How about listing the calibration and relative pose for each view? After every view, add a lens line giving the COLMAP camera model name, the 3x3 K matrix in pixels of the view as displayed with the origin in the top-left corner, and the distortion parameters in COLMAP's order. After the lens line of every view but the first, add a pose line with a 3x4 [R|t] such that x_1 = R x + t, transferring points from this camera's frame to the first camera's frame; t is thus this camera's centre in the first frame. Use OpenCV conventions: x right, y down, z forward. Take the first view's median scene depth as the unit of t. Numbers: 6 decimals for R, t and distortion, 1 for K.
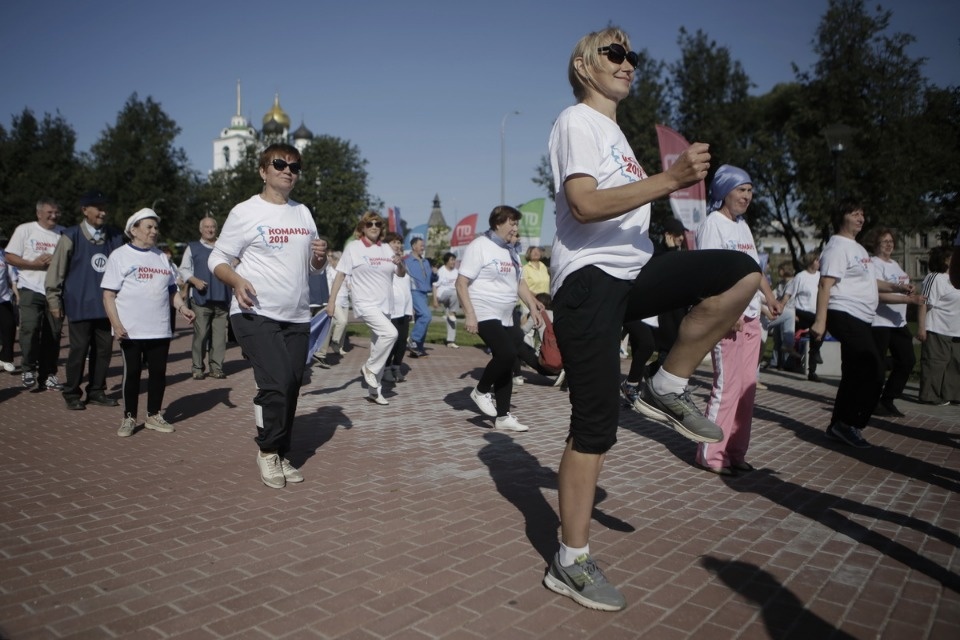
lens RADIAL K [[734.9, 0, 445.2], [0, 734.9, 294.8], [0, 0, 1]] dist [-0.088203, 0.085977]
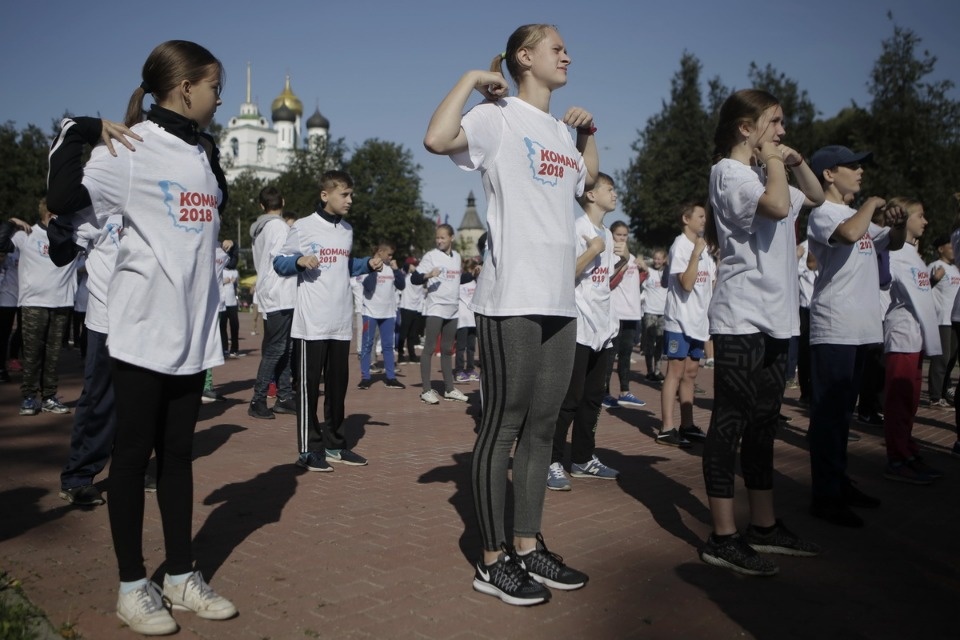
lens RADIAL K [[1005.3, 0, 470.1], [0, 1005.3, 258.4], [0, 0, 1]] dist [0.014937, 0.000000]
pose [[0.999403, -0.000544, 0.034548, -0.099019], [0.002290, 0.998721, -0.050509, 0.001088], [-0.034476, 0.050558, 0.998126, -0.319892]]
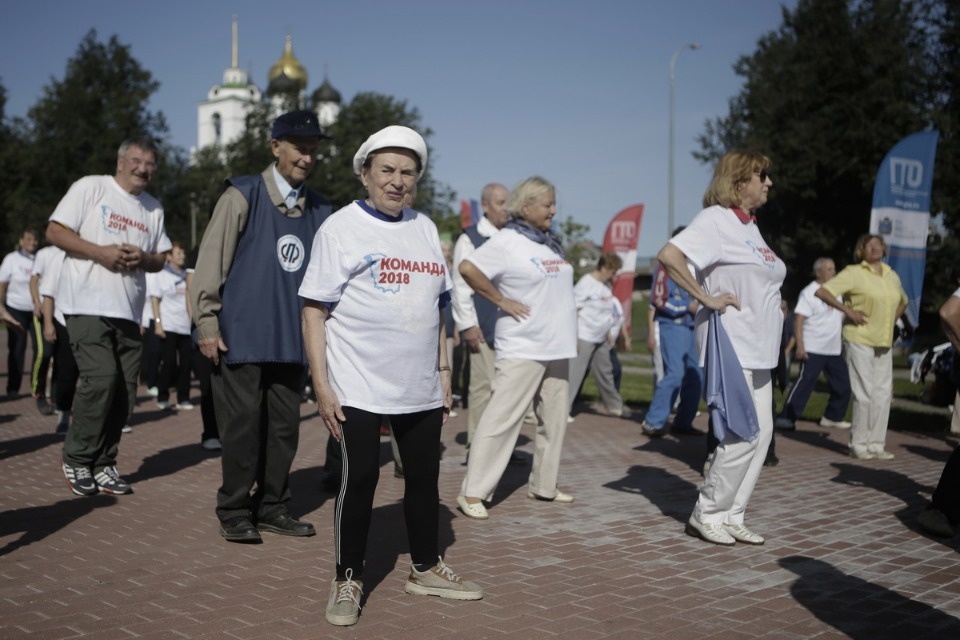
lens RADIAL K [[1061.5, 0, 446.0], [0, 1061.5, 303.8], [0, 0, 1]] dist [-0.004307, 0.000000]
pose [[0.998006, 0.002074, -0.063082, -0.034912], [-0.003647, 0.999685, -0.024822, 0.000813], [0.063010, 0.025002, 0.997700, 0.032685]]
